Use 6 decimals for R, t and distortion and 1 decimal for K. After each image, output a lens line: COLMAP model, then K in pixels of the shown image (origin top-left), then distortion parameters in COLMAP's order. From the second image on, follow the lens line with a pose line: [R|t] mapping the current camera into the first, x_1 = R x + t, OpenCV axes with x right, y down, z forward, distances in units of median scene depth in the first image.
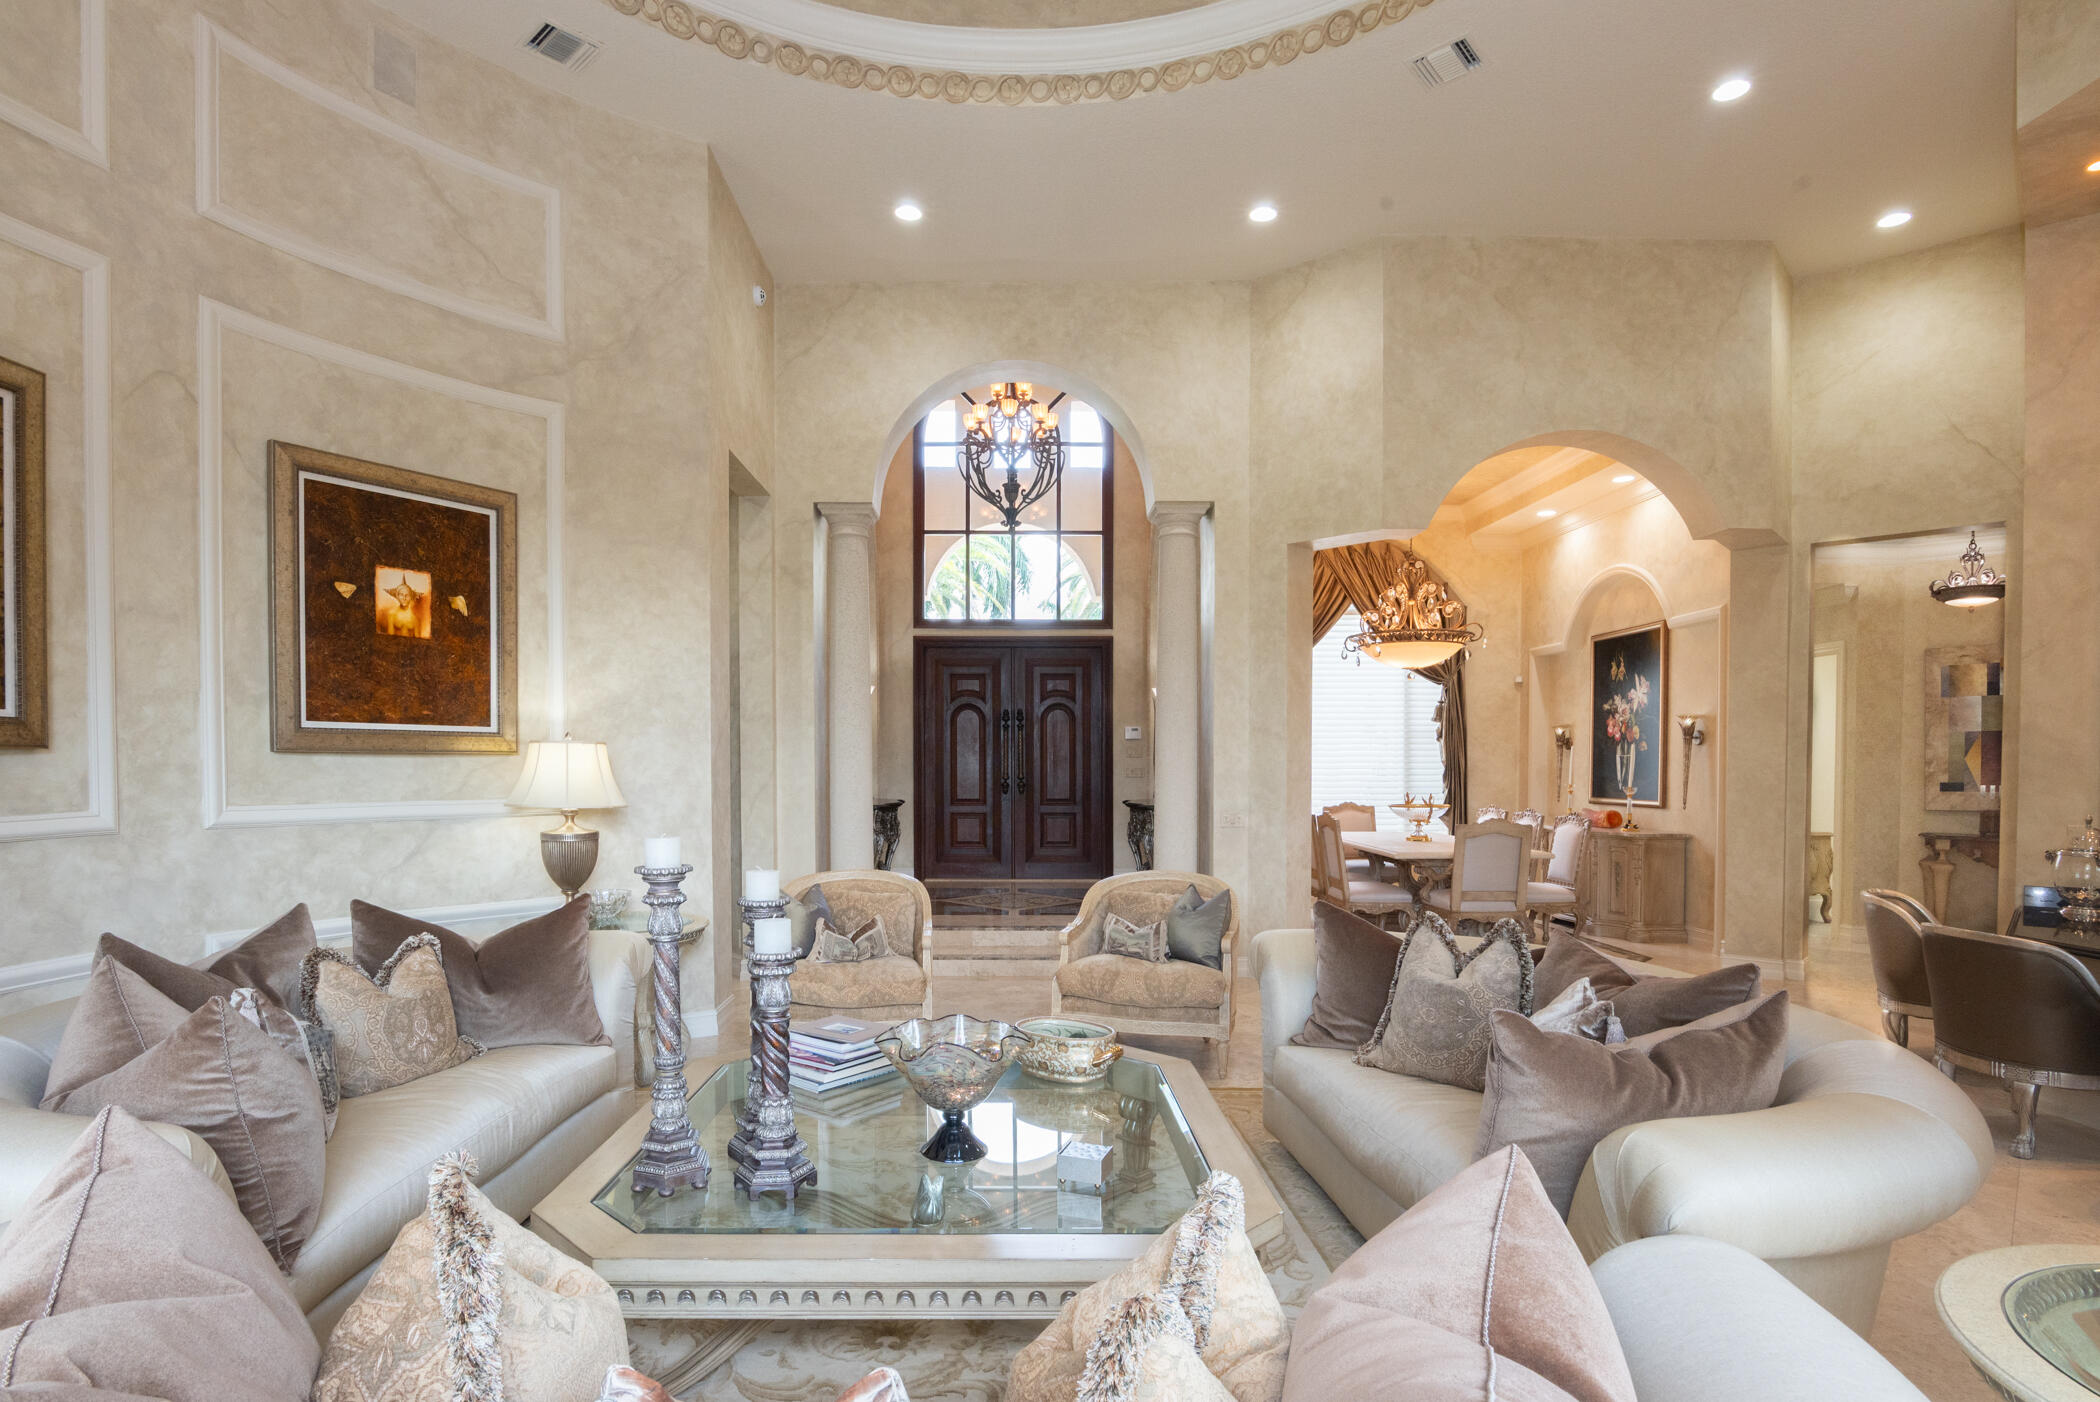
lens RADIAL K [[1049.2, 0, 1023.1], [0, 1049.2, 786.3], [0, 0, 1]] dist [-0.019138, -0.001485]
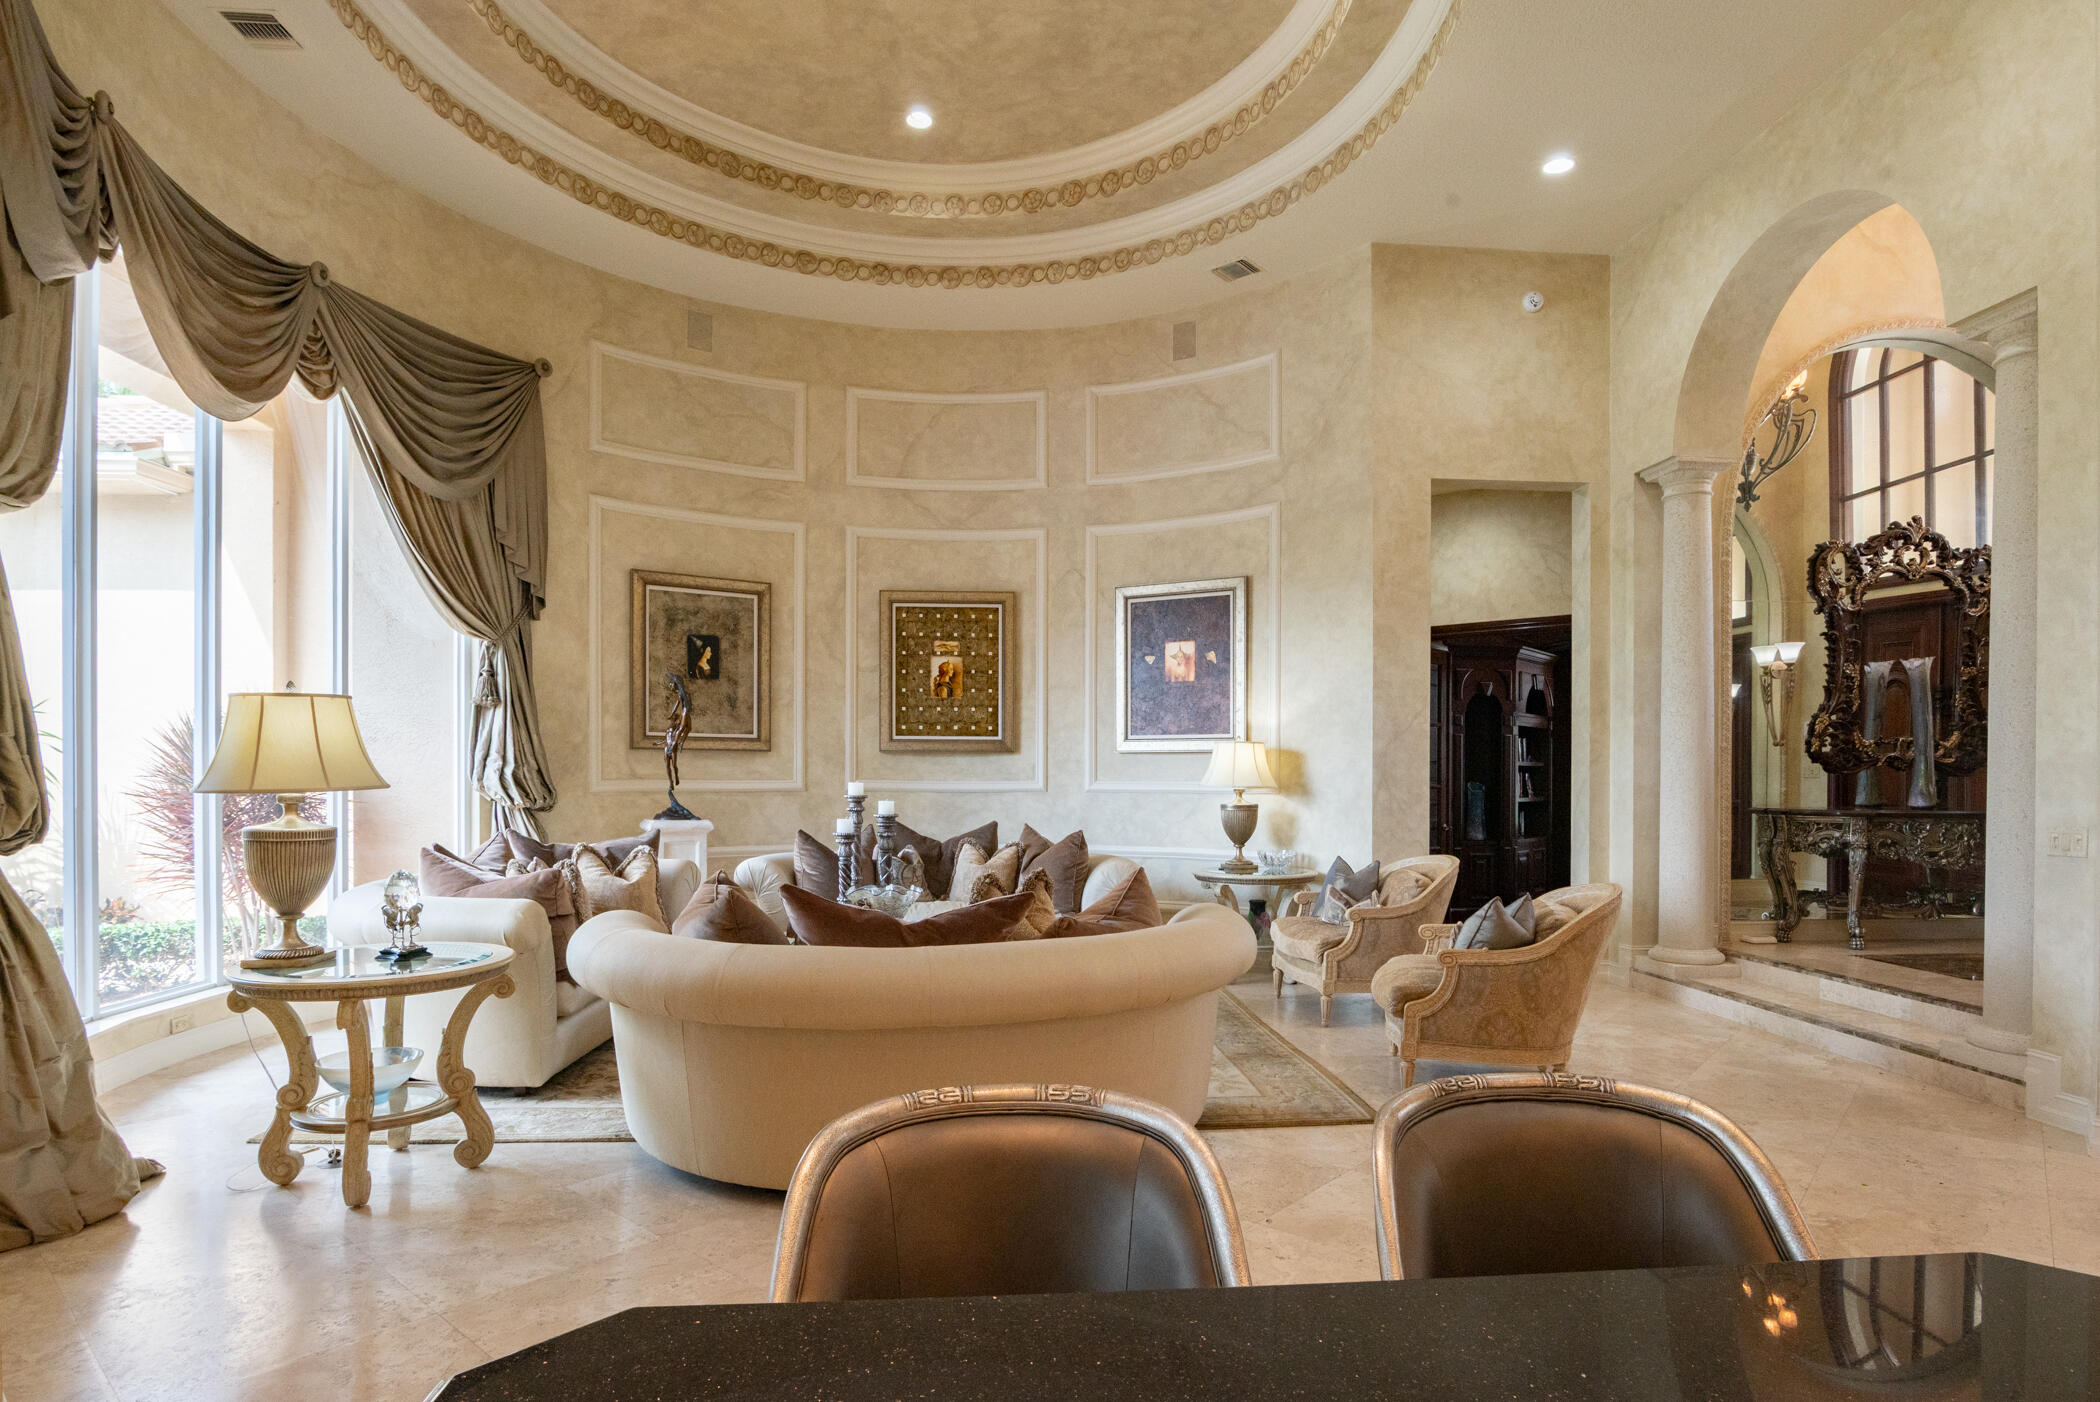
lens RADIAL K [[1107.3, 0, 1074.4], [0, 1107.3, 777.2], [0, 0, 1]] dist [-0.018948, -0.000506]
pose [[0.090416, 0.000242, -0.995904, 0.878443], [-0.021221, 0.999773, -0.001684, 0.011338], [0.995678, 0.021286, 0.090400, 0.514900]]
